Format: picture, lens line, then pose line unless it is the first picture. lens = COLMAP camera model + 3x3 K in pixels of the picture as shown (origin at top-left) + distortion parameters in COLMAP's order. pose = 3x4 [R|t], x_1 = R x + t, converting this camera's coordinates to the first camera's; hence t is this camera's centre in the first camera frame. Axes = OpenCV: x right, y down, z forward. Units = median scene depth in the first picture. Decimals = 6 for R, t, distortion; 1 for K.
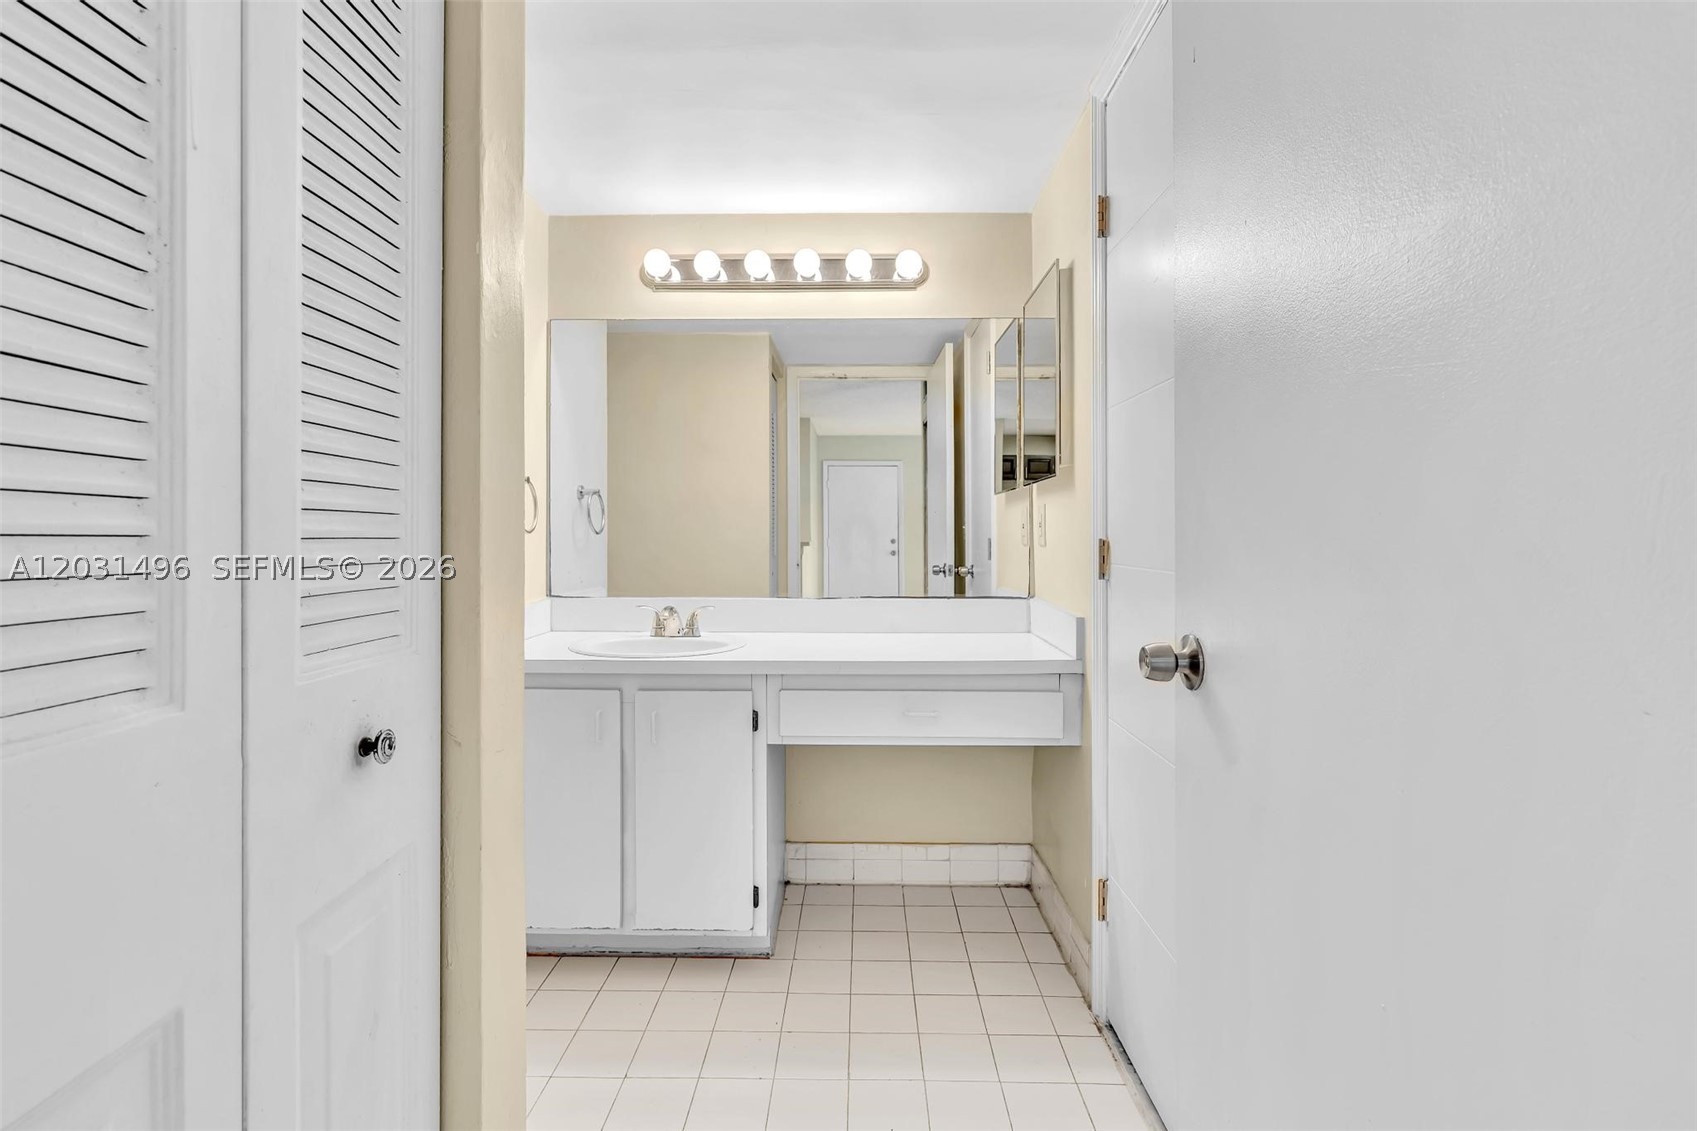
lens RADIAL K [[849.8, 0, 846.7], [0, 849.8, 562.7], [0, 0, 1]] dist [-0.003770, 0.001905]
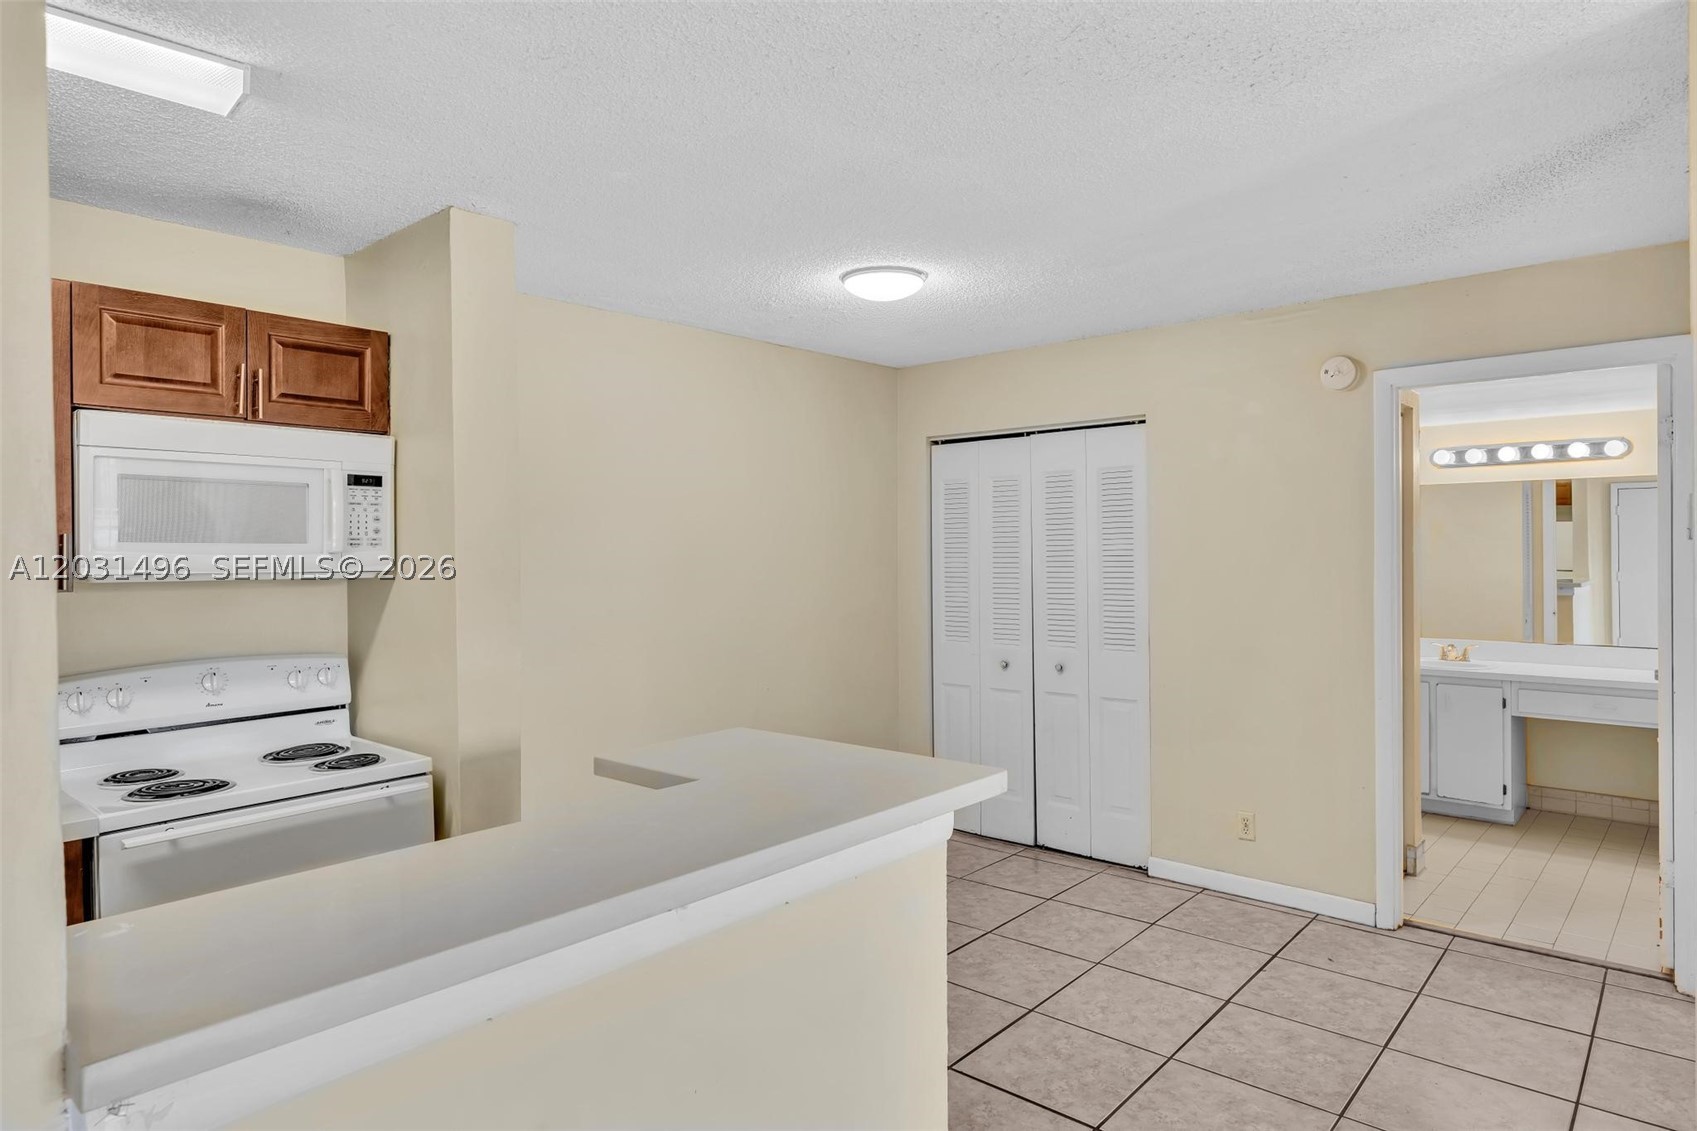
lens RADIAL K [[957.1, 0, 851.0], [0, 957.1, 558.2], [0, 0, 1]] dist [-0.003937, -0.004146]
pose [[0.749698, -0.002237, -0.661777, 0.189571], [-0.011906, 0.999787, -0.016867, -0.085094], [0.661673, 0.020524, 0.749511, -1.433201]]
